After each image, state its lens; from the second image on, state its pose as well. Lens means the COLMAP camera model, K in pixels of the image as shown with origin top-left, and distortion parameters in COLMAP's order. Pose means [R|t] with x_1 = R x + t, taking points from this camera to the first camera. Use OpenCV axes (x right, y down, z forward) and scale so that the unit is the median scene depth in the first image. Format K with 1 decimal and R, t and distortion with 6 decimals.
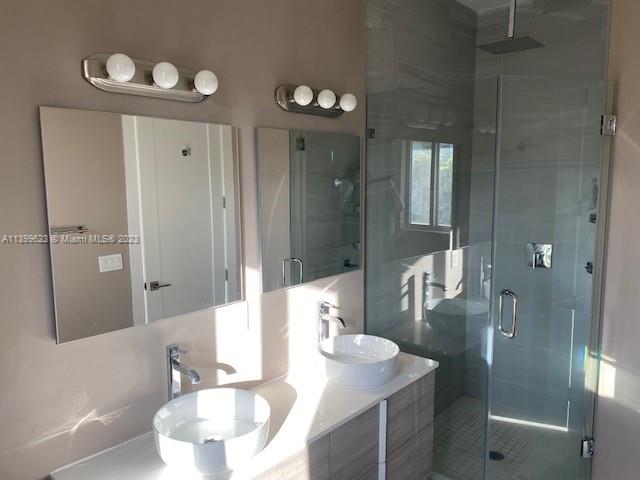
lens RADIAL K [[492.3, 0, 320.0], [0, 492.3, 240.0], [0, 0, 1]] dist [0.009854, 0.000202]
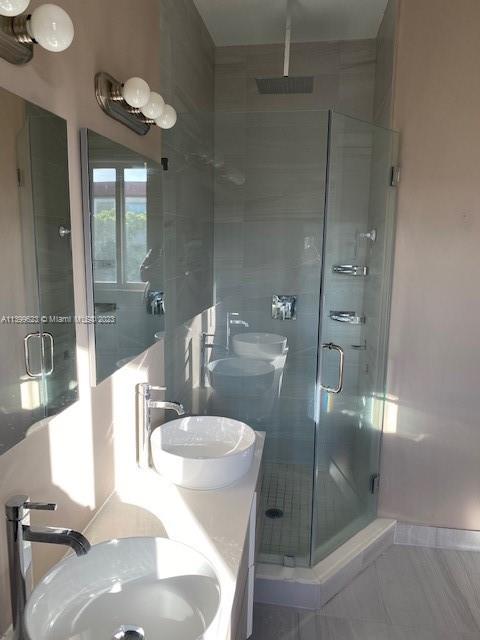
lens RADIAL K [[492.3, 0, 240.0], [0, 492.3, 320.0], [0, 0, 1]] dist [0.009854, 0.000202]
pose [[0.833098, -0.072277, 0.548383, -0.267811], [0.049705, 0.997197, 0.055918, -0.005044], [-0.550888, -0.019328, 0.834356, 0.290172]]
